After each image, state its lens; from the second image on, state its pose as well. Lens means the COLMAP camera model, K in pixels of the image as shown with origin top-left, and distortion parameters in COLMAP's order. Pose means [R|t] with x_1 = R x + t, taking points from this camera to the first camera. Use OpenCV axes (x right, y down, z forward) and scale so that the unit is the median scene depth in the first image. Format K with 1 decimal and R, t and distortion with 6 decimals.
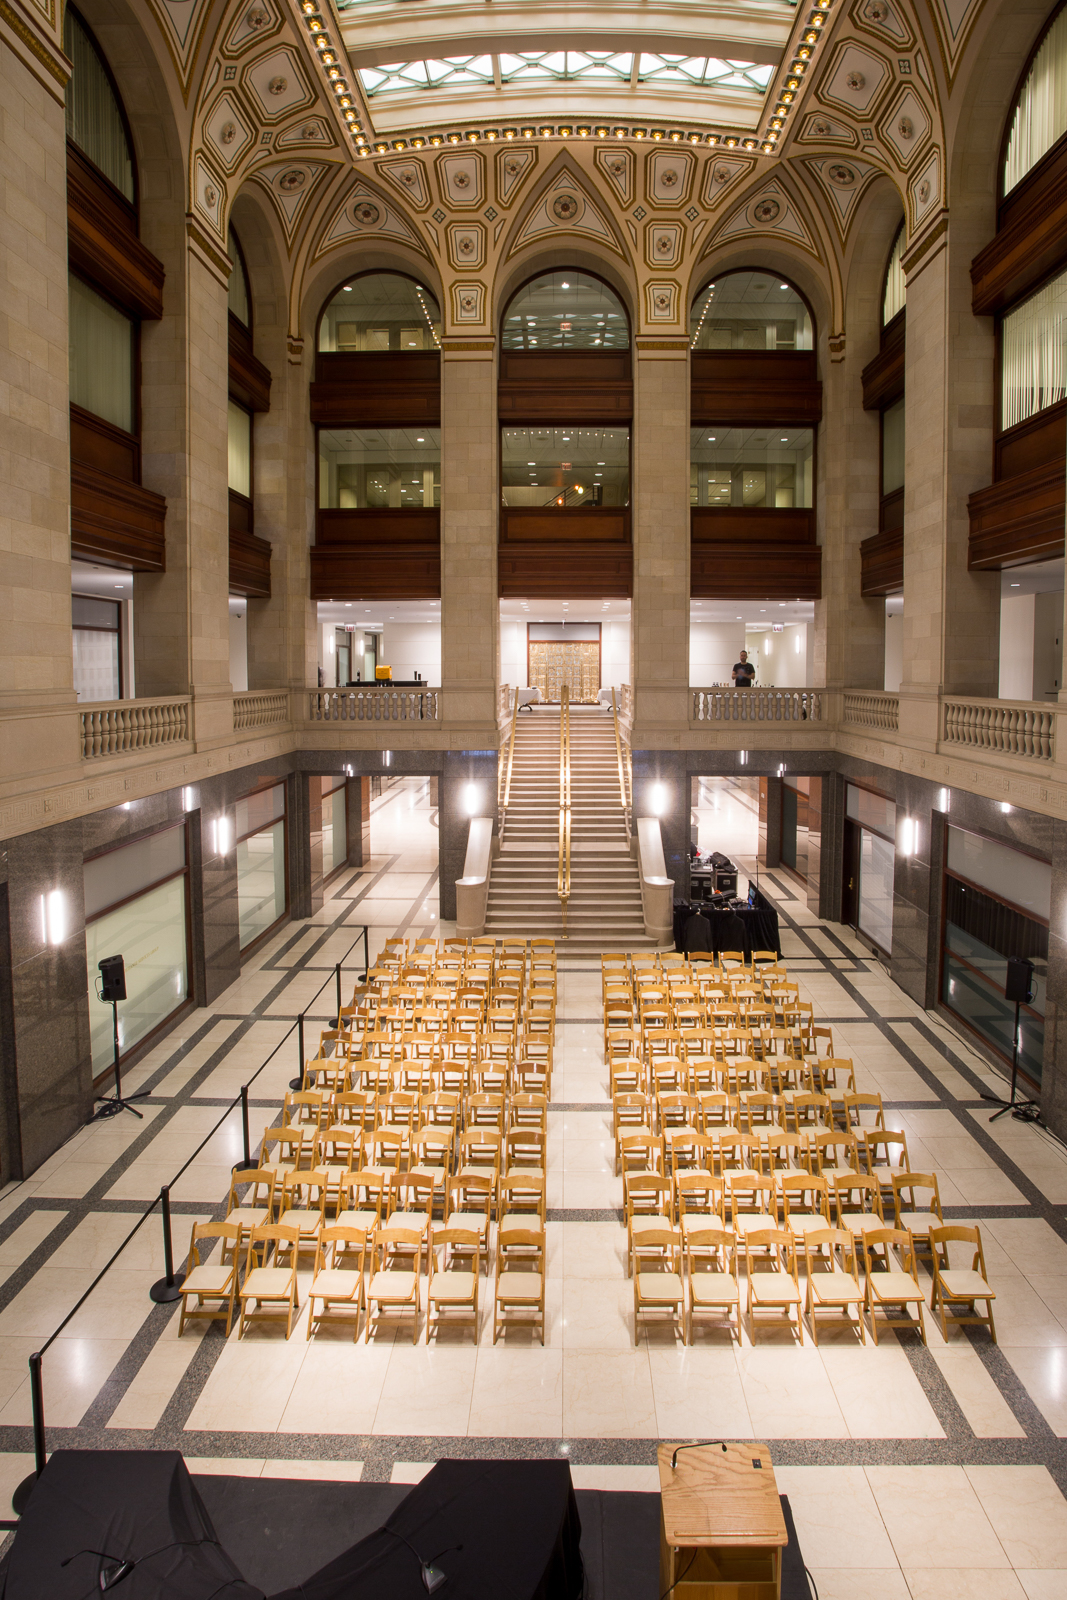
lens RADIAL K [[847.3, 0, 559.2], [0, 847.3, 697.4], [0, 0, 1]] dist [-0.063014, 0.021046]
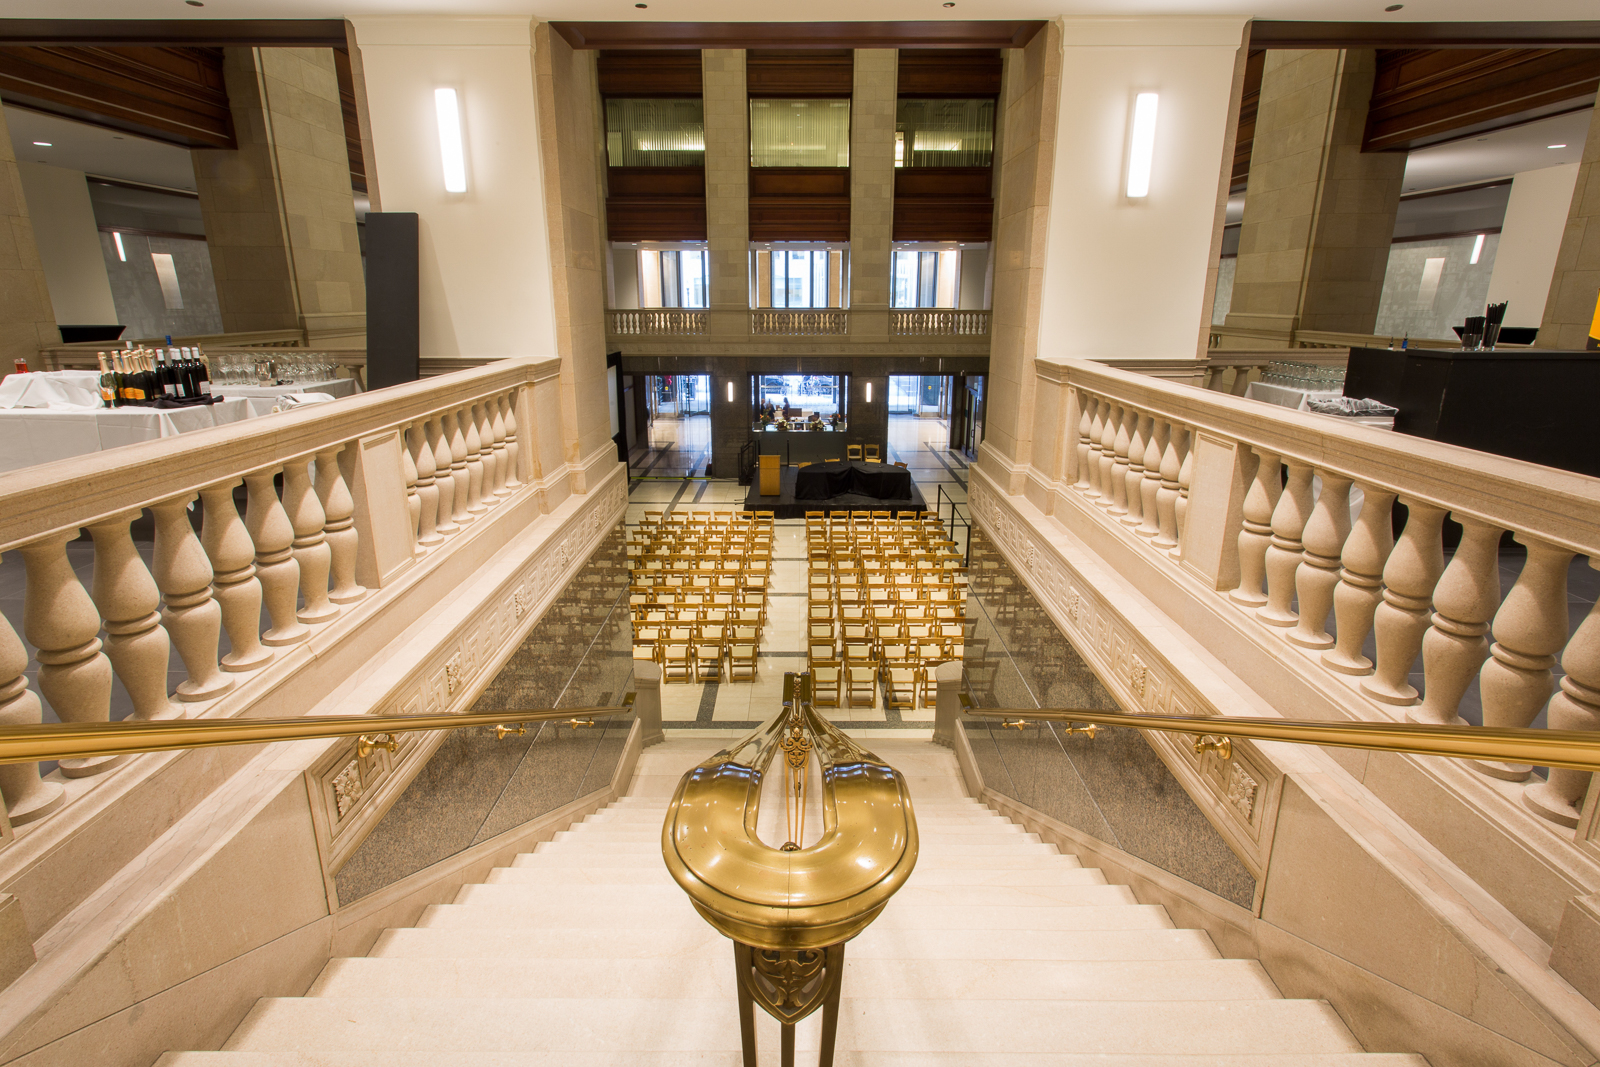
lens RADIAL K [[794.7, 0, 779.2], [0, 794.7, 530.5], [0, 0, 1]] dist [0.002733, 0.001370]
pose [[0.999866, 0.007040, -0.014785, -0.001148], [-0.003103, 0.967969, 0.251049, 0.015015], [0.016079, -0.250970, 0.967861, -0.486430]]
